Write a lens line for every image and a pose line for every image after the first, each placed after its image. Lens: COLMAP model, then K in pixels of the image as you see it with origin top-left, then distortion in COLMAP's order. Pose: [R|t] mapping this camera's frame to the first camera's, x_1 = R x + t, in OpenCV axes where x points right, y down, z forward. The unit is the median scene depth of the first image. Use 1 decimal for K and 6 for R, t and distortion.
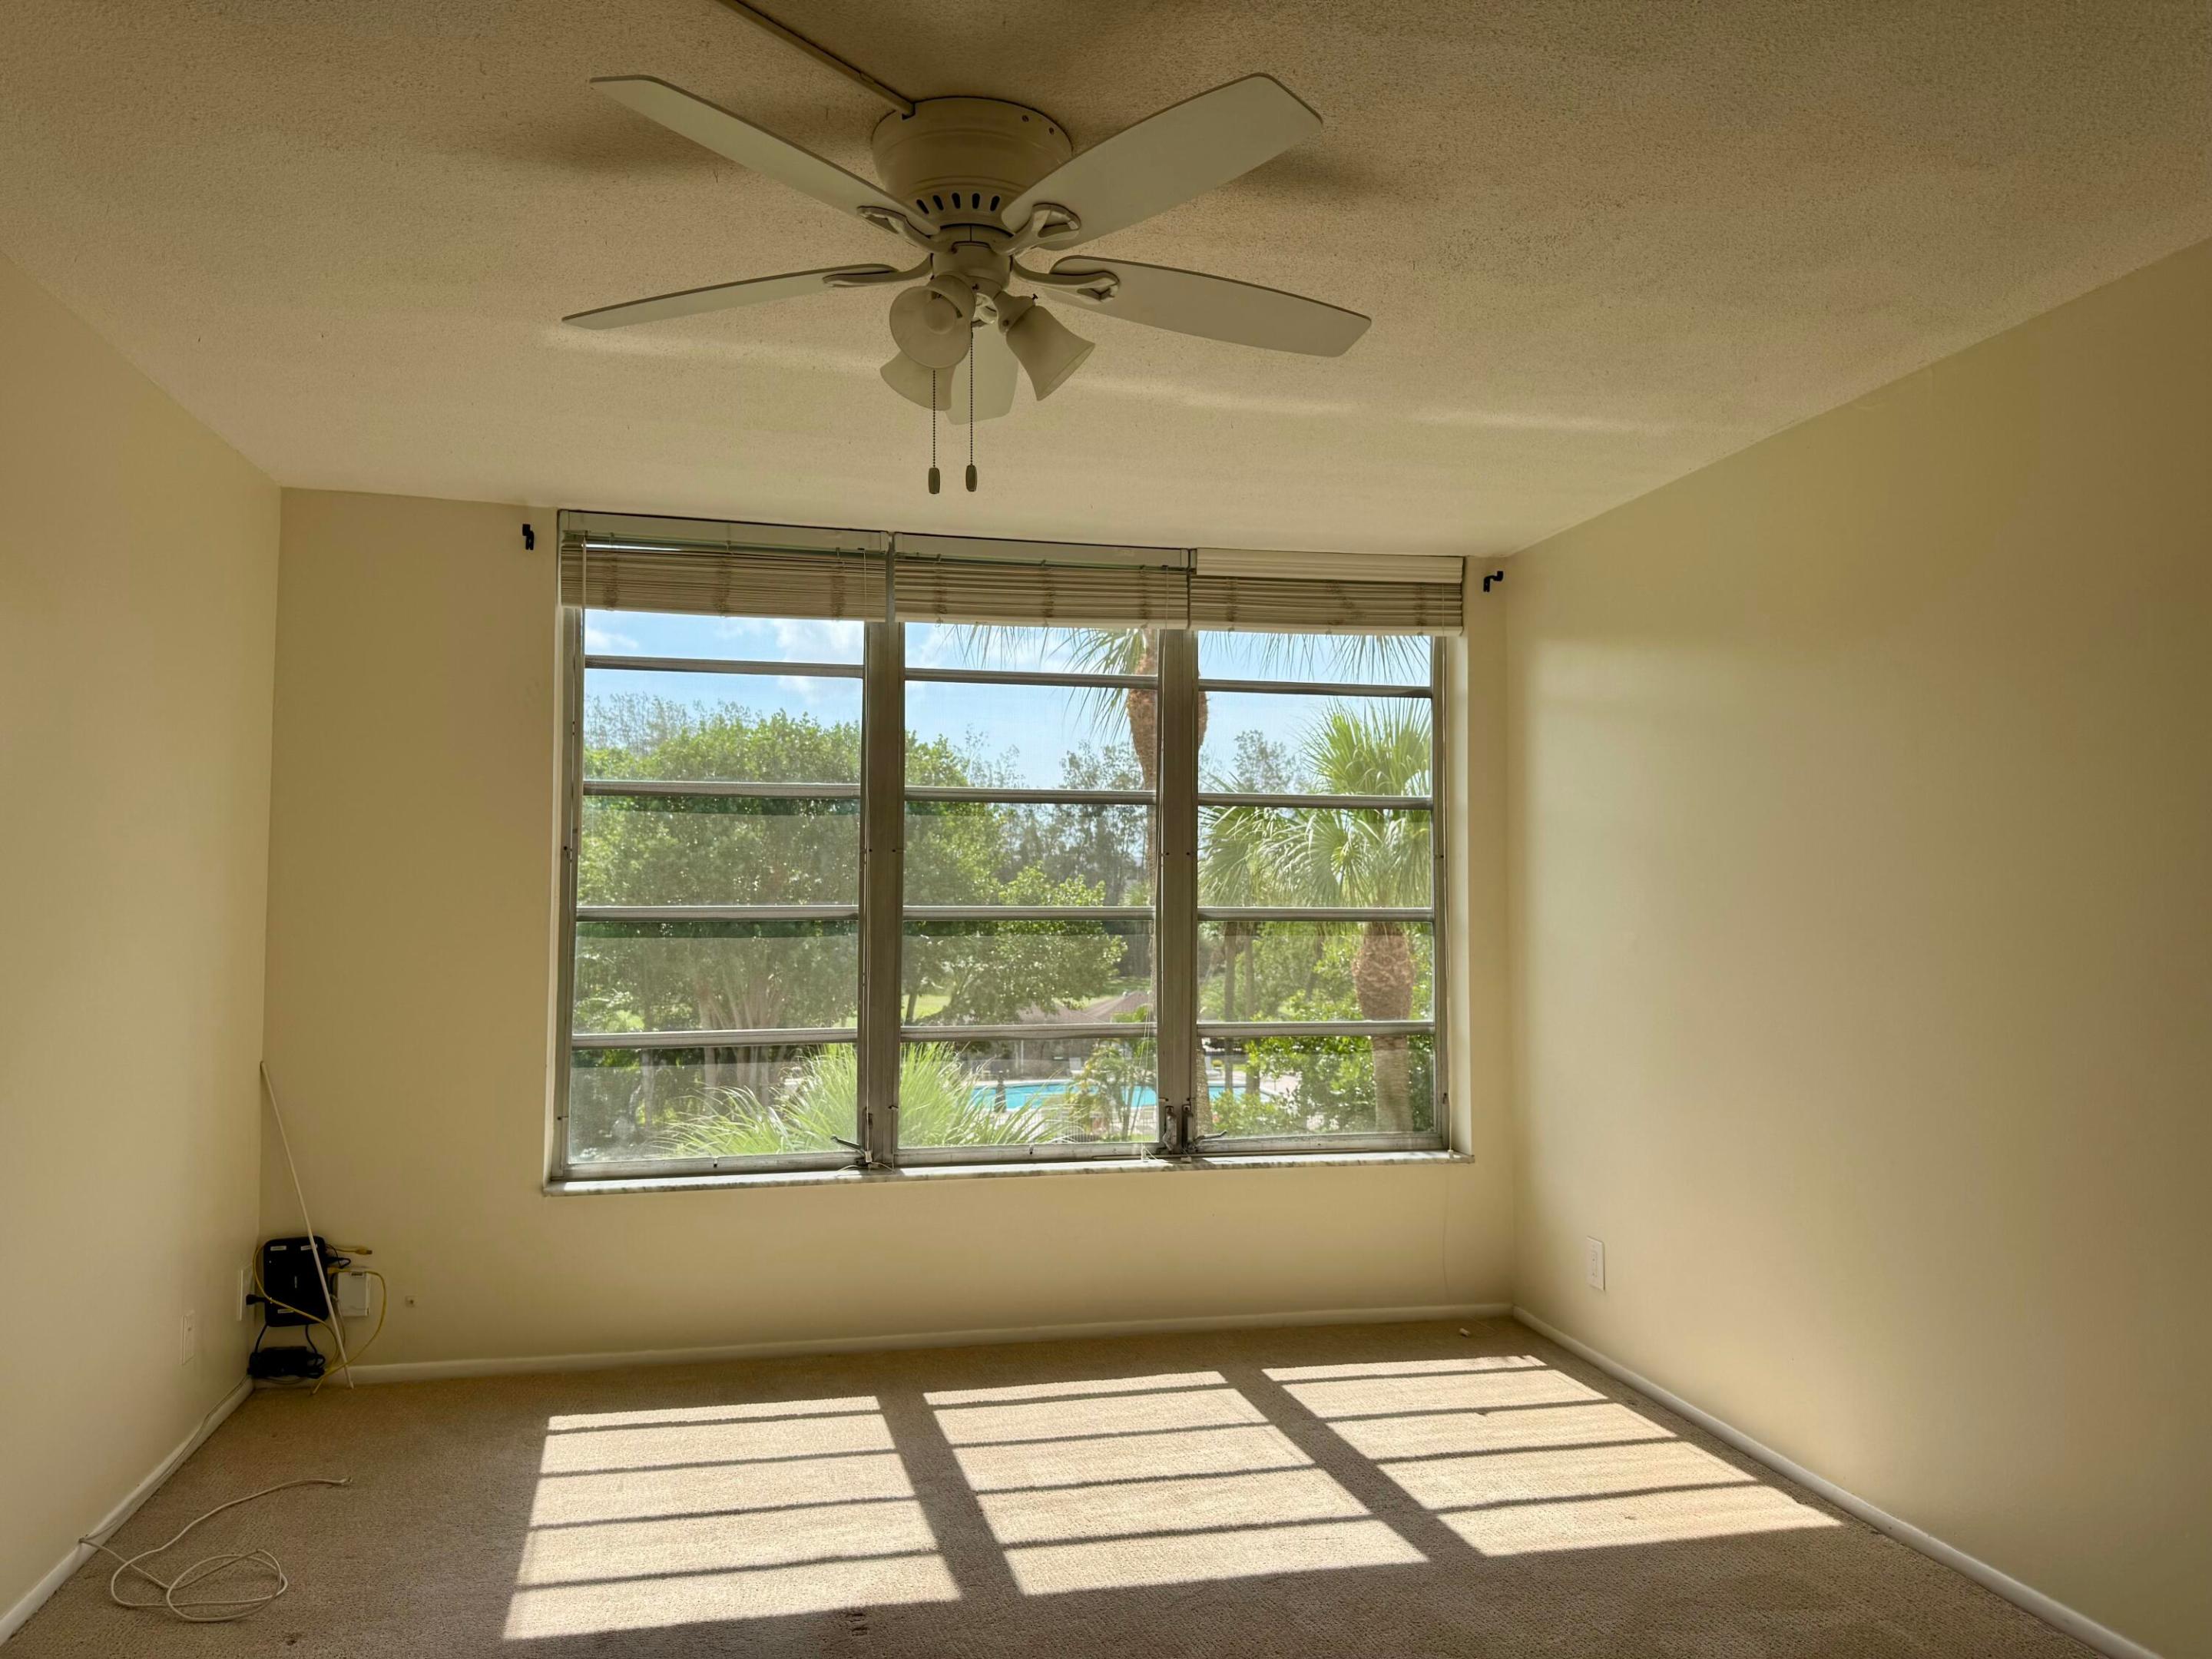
lens RADIAL K [[1557.7, 0, 1104.9], [0, 1557.7, 841.0], [0, 0, 1]] dist [0.027935, -0.001984]
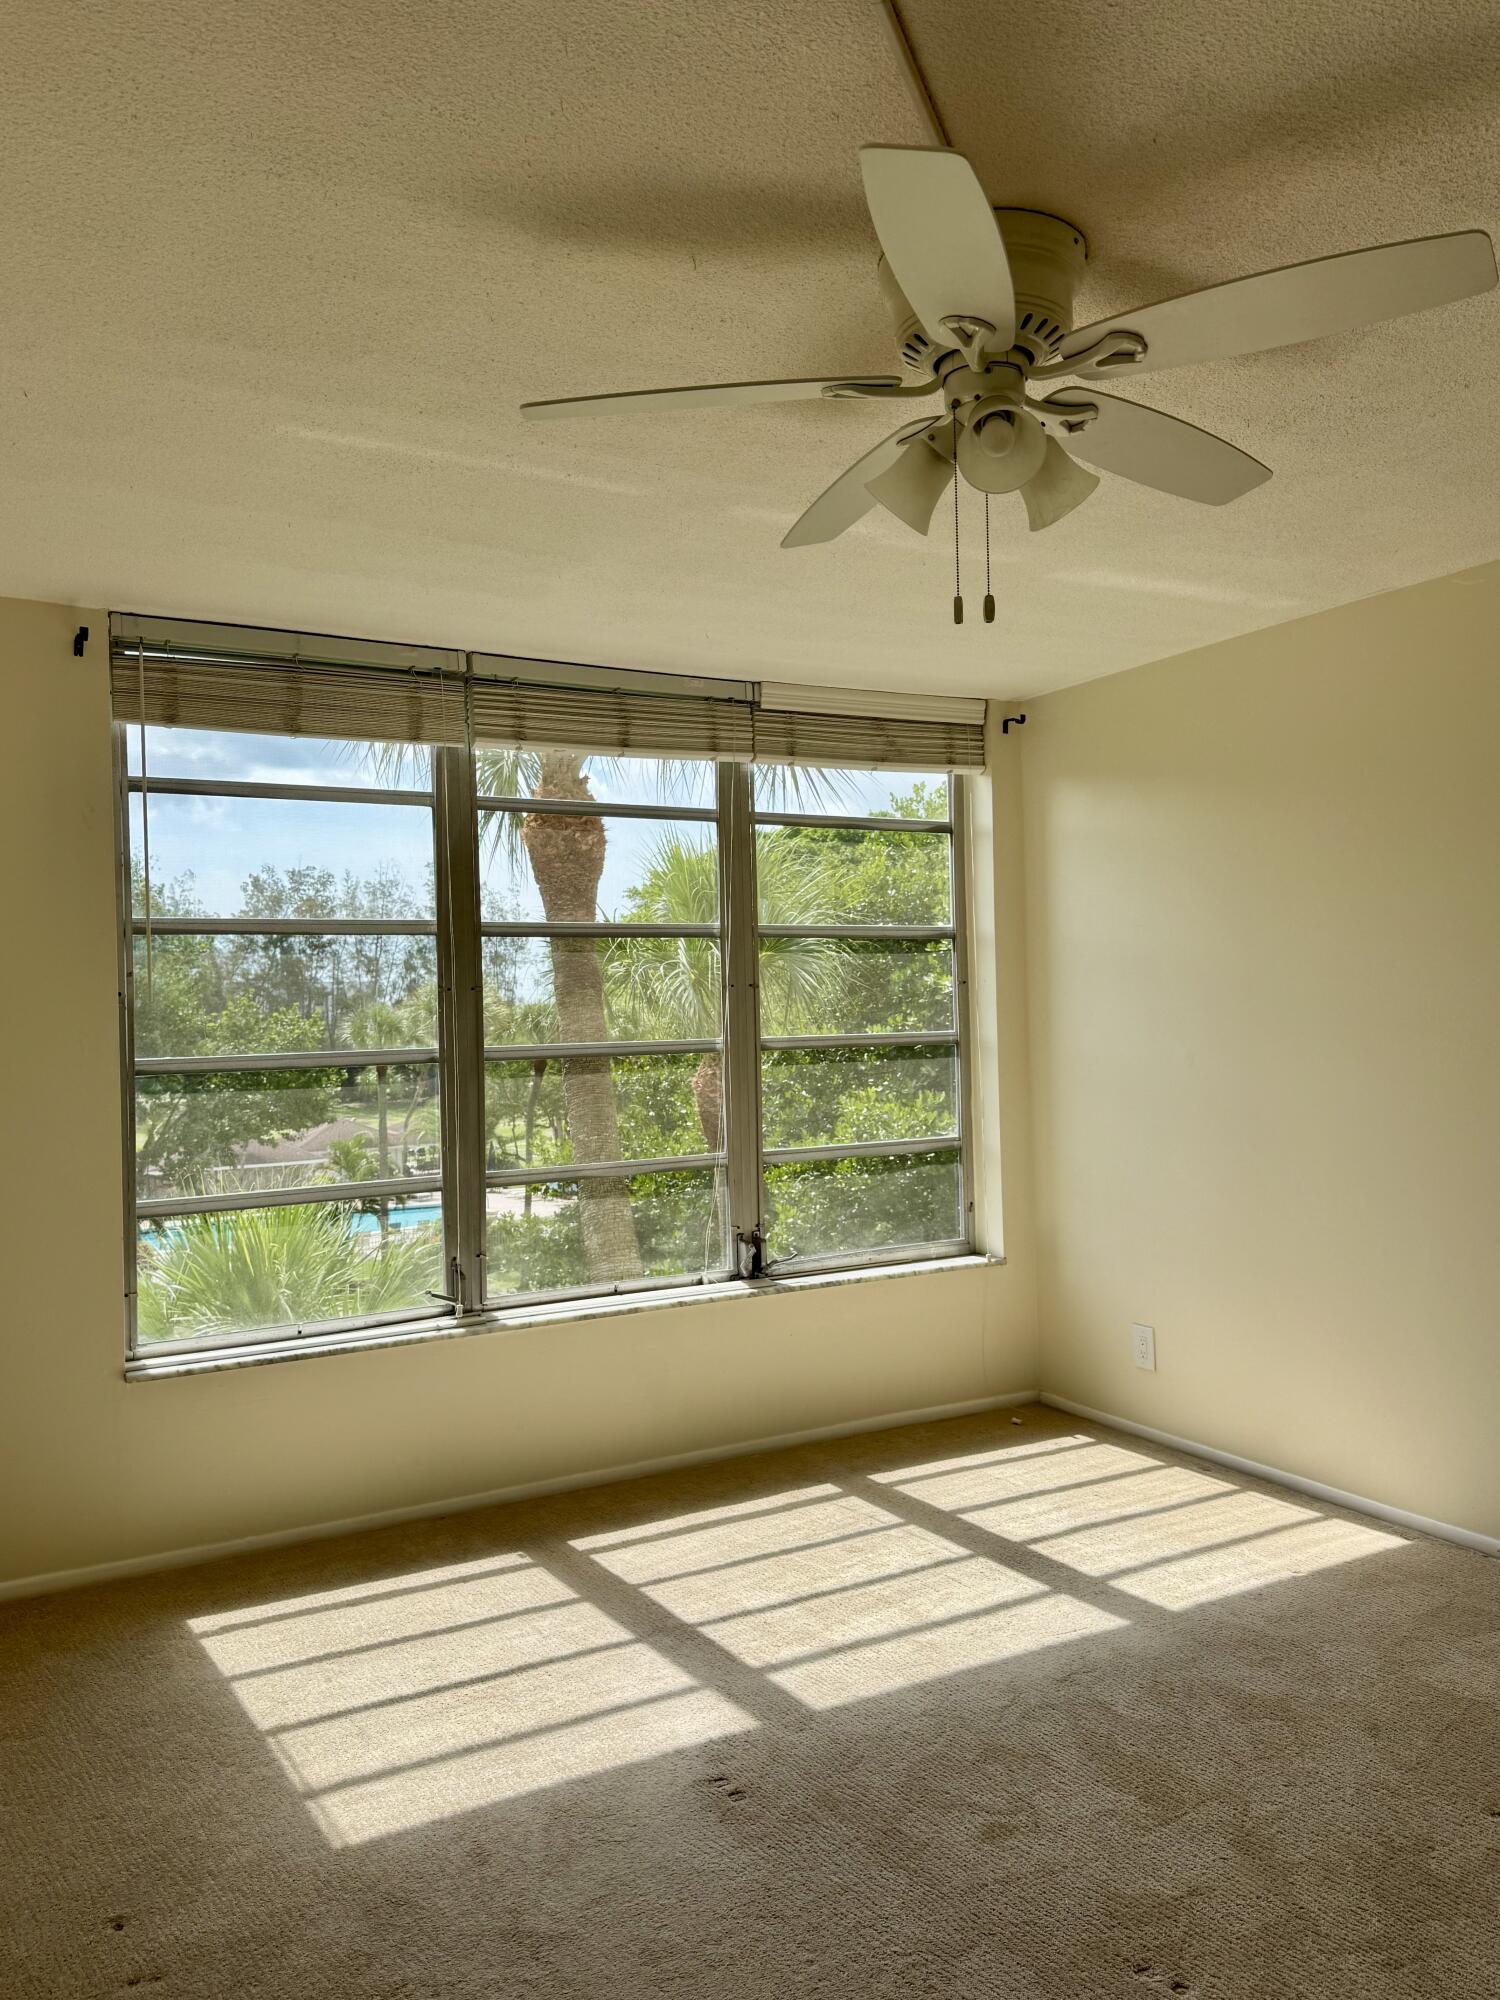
lens RADIAL K [[1501.1, 0, 760.6], [0, 1501.1, 1044.1], [0, 0, 1]] dist [0.000918, -0.015372]
pose [[0.953131, -0.033098, 0.300743, -0.248497], [0.016968, 0.998282, 0.056088, -0.008992], [-0.302083, -0.048356, 0.952054, 0.070388]]
